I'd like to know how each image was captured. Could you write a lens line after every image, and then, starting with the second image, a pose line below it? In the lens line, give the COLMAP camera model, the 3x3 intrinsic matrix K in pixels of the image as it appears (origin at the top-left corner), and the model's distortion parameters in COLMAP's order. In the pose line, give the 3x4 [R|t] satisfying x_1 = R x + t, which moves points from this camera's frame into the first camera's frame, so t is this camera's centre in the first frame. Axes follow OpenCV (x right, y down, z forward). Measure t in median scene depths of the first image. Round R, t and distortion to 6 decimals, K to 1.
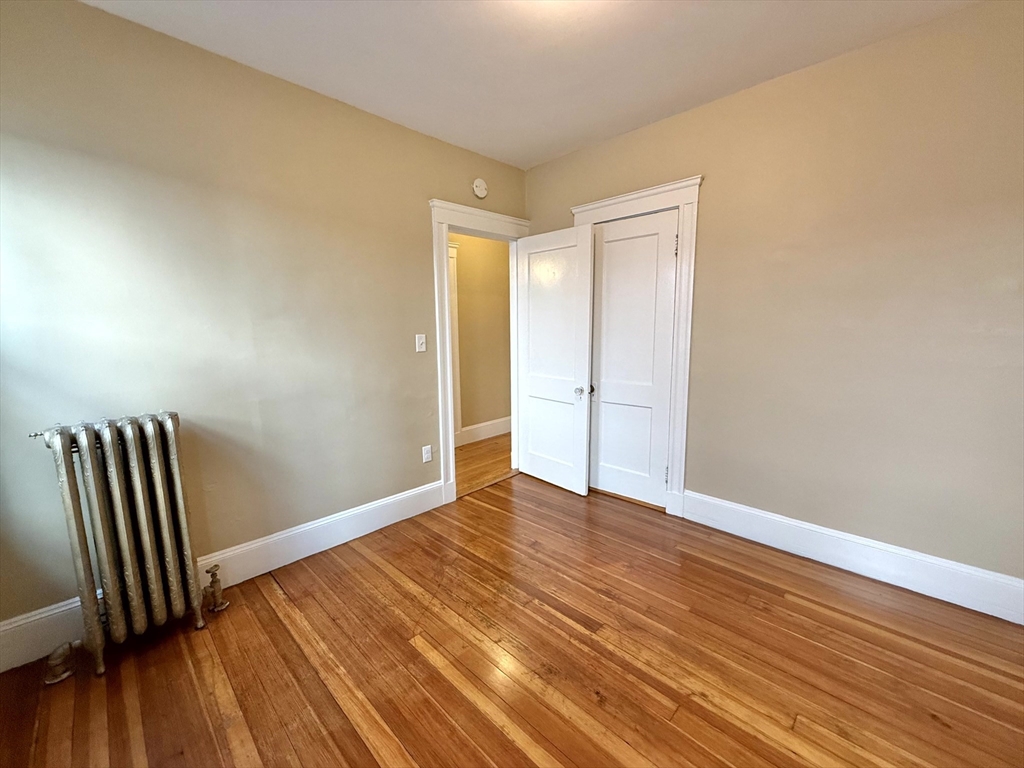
lens RADIAL K [[408.6, 0, 512.1], [0, 408.6, 385.5], [0, 0, 1]] dist [-0.000106, -0.000227]
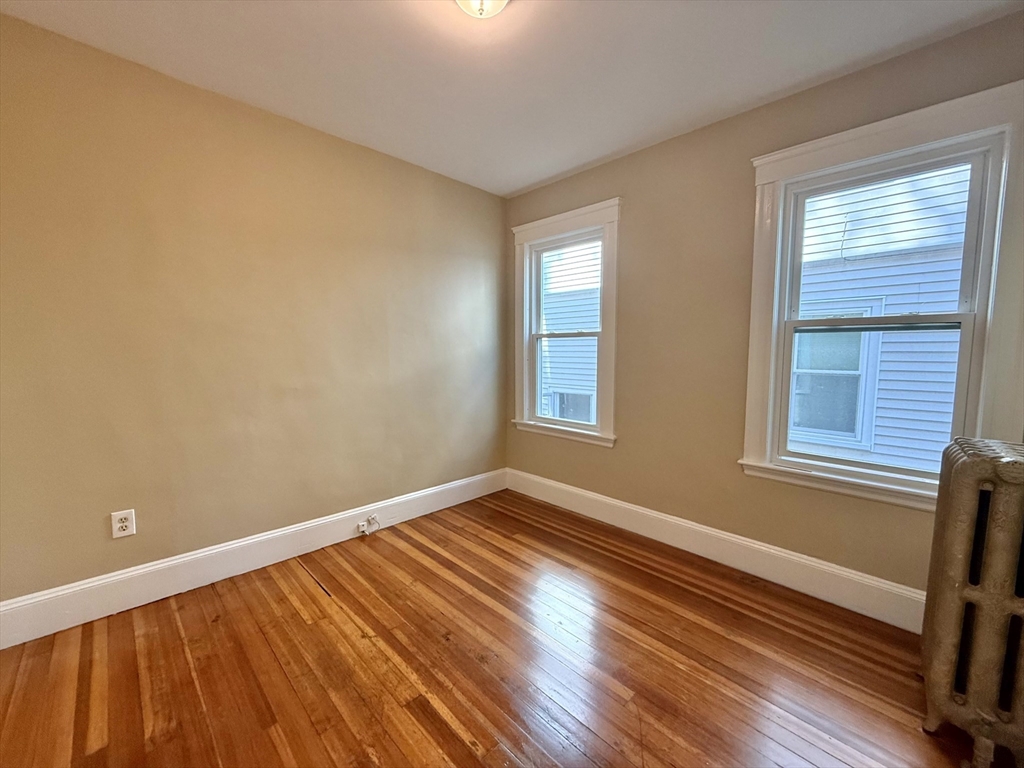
lens RADIAL K [[408.6, 0, 512.1], [0, 408.6, 385.5], [0, 0, 1]] dist [-0.000106, -0.000227]
pose [[-0.999766, 0.002083, 0.021524, -0.009864], [0.006971, 0.973264, 0.229583, -0.248777], [-0.020470, 0.229679, -0.973051, 1.888245]]
